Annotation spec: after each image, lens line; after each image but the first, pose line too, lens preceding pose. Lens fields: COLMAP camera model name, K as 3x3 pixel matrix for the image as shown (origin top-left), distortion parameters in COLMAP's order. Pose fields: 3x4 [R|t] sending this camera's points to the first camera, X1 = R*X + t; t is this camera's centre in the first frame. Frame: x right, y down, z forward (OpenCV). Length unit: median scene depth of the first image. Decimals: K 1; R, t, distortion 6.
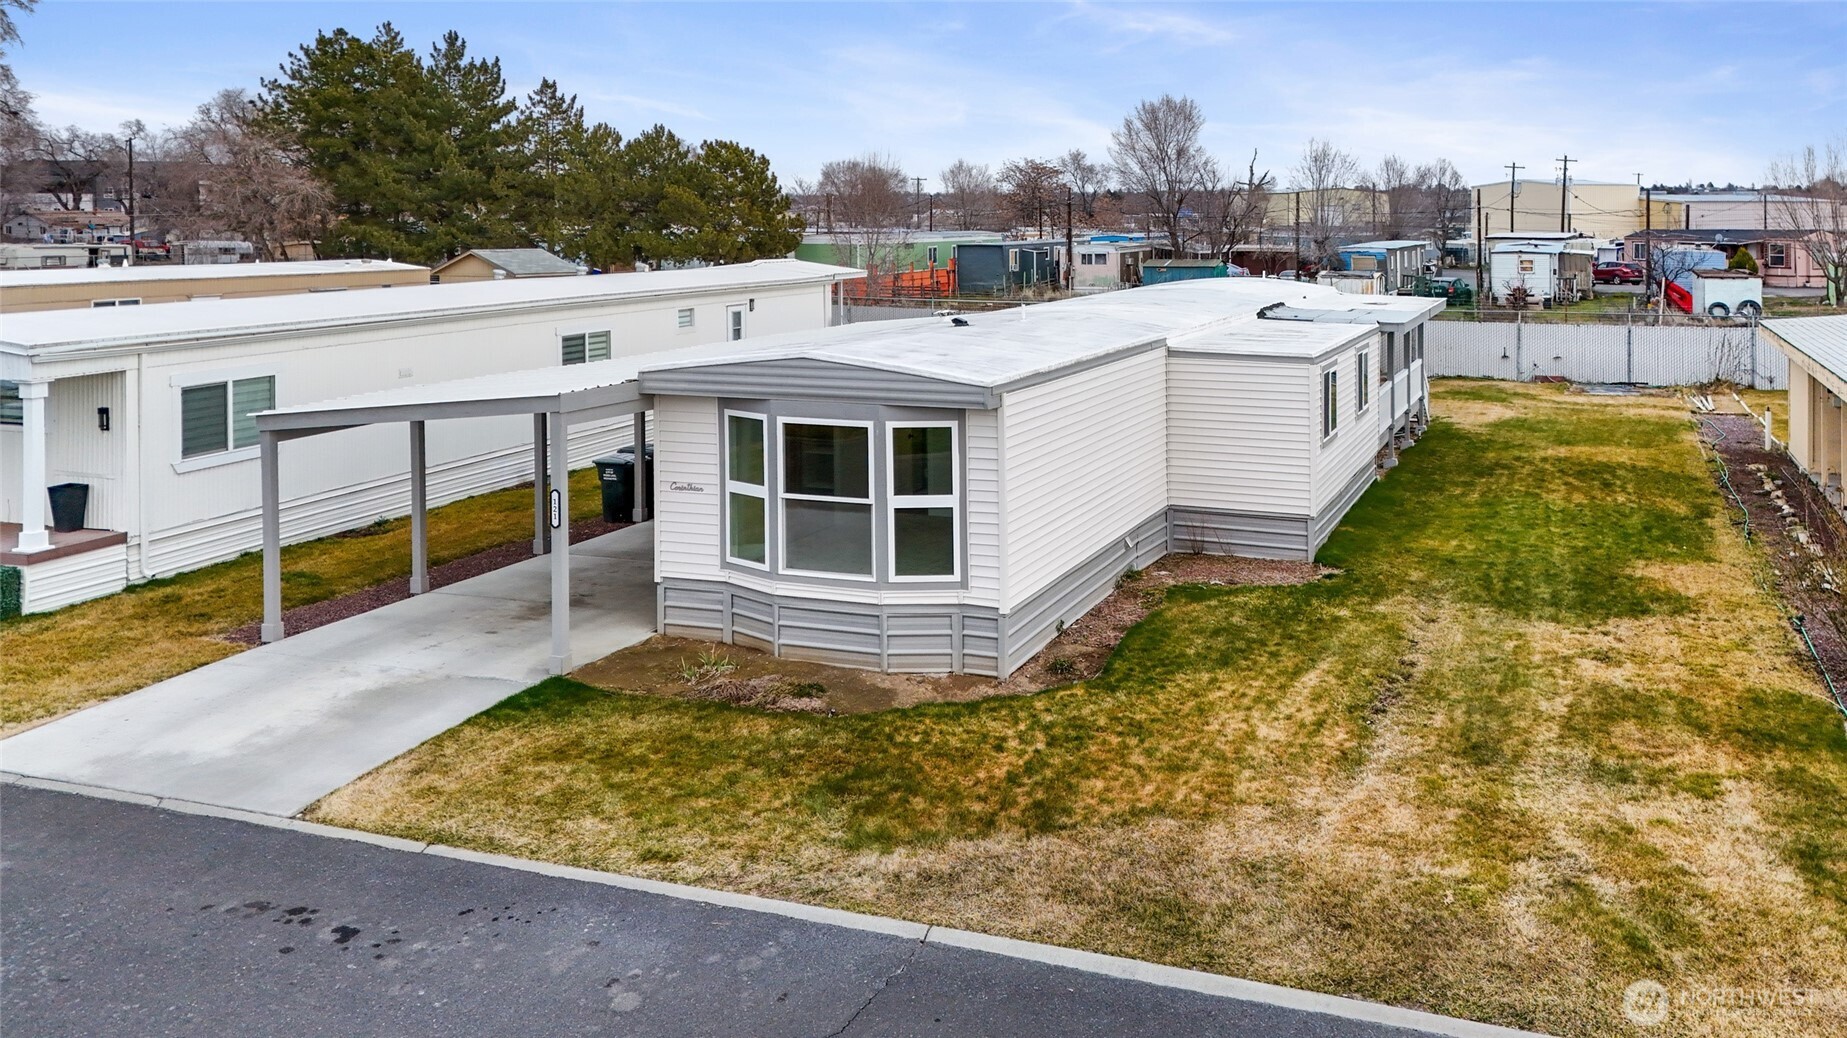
lens RADIAL K [[1618.4, 0, 975.7], [0, 1618.4, 310.2], [0, 0, 1]] dist [0.091667, -0.102284]
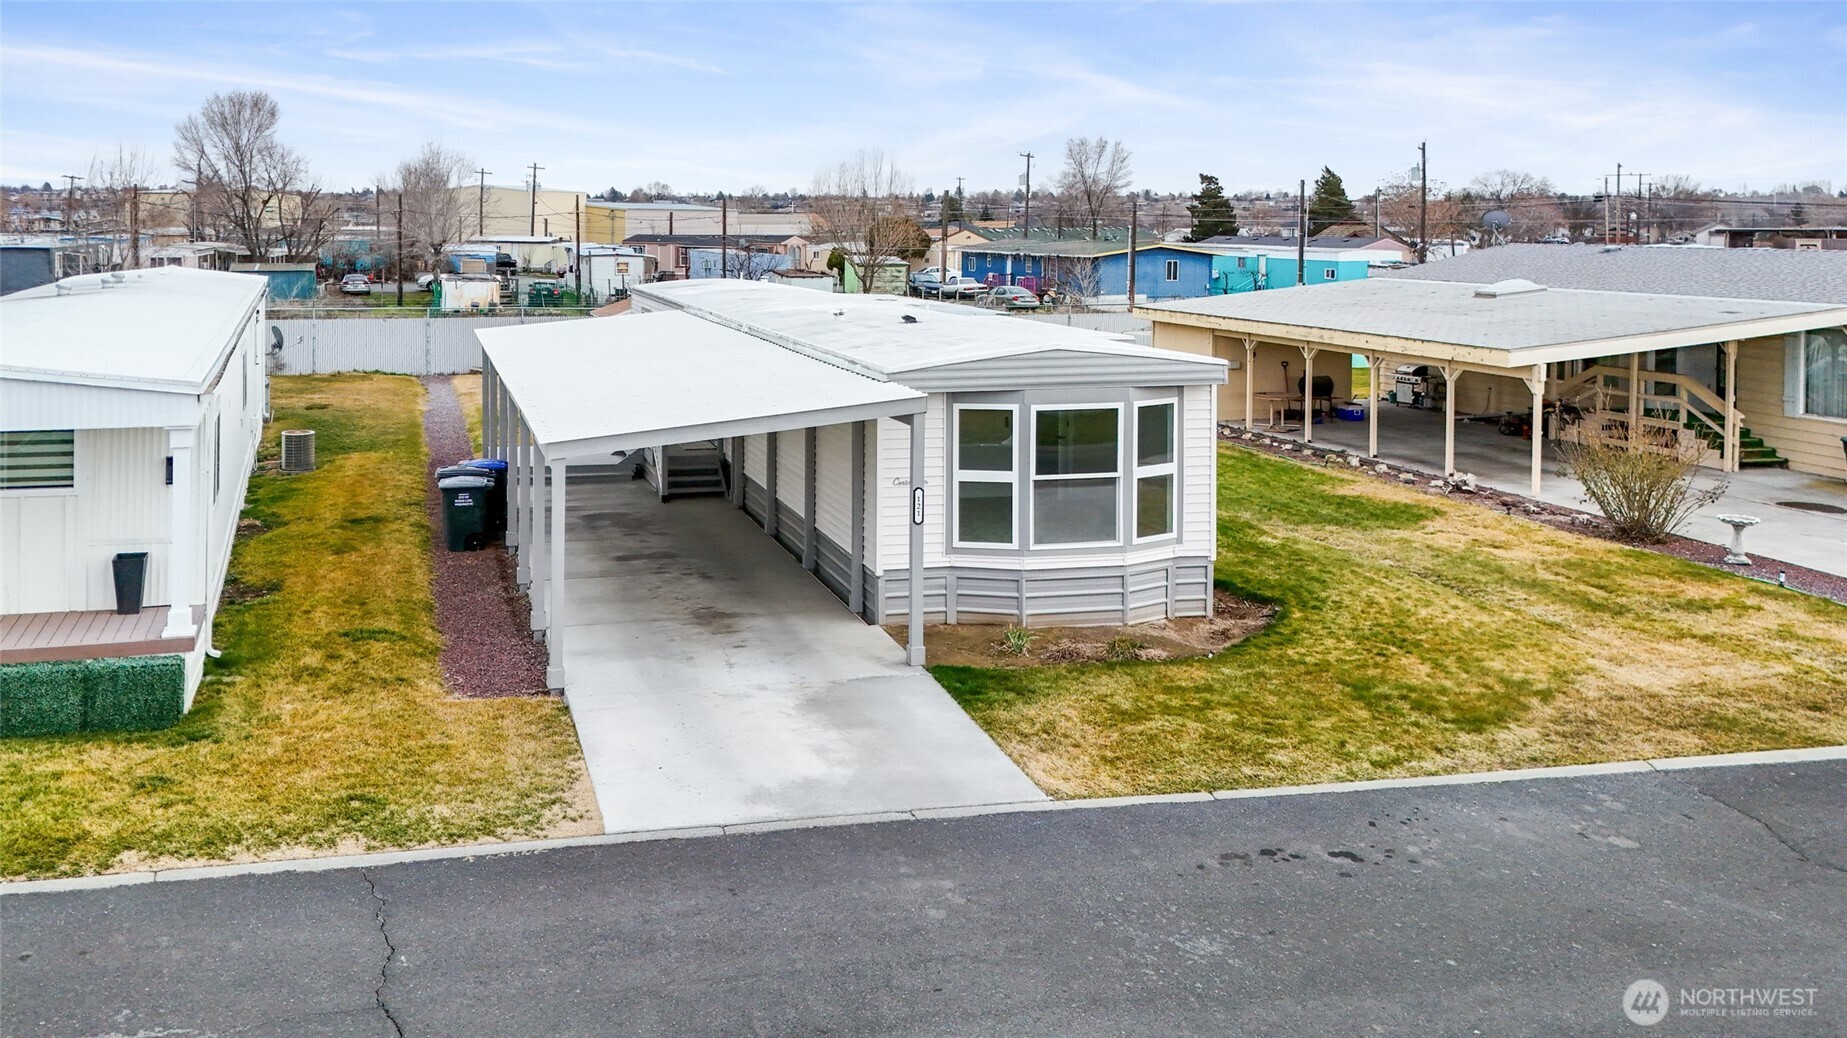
lens RADIAL K [[1656.6, 0, 788.6], [0, 1656.6, 315.4], [0, 0, 1]] dist [0.086778, -0.106478]
pose [[0.832148, -0.033018, 0.553570, -0.890793], [0.033696, 0.999392, 0.008955, -0.010163], [-0.553529, 0.011201, 0.832754, 0.166619]]
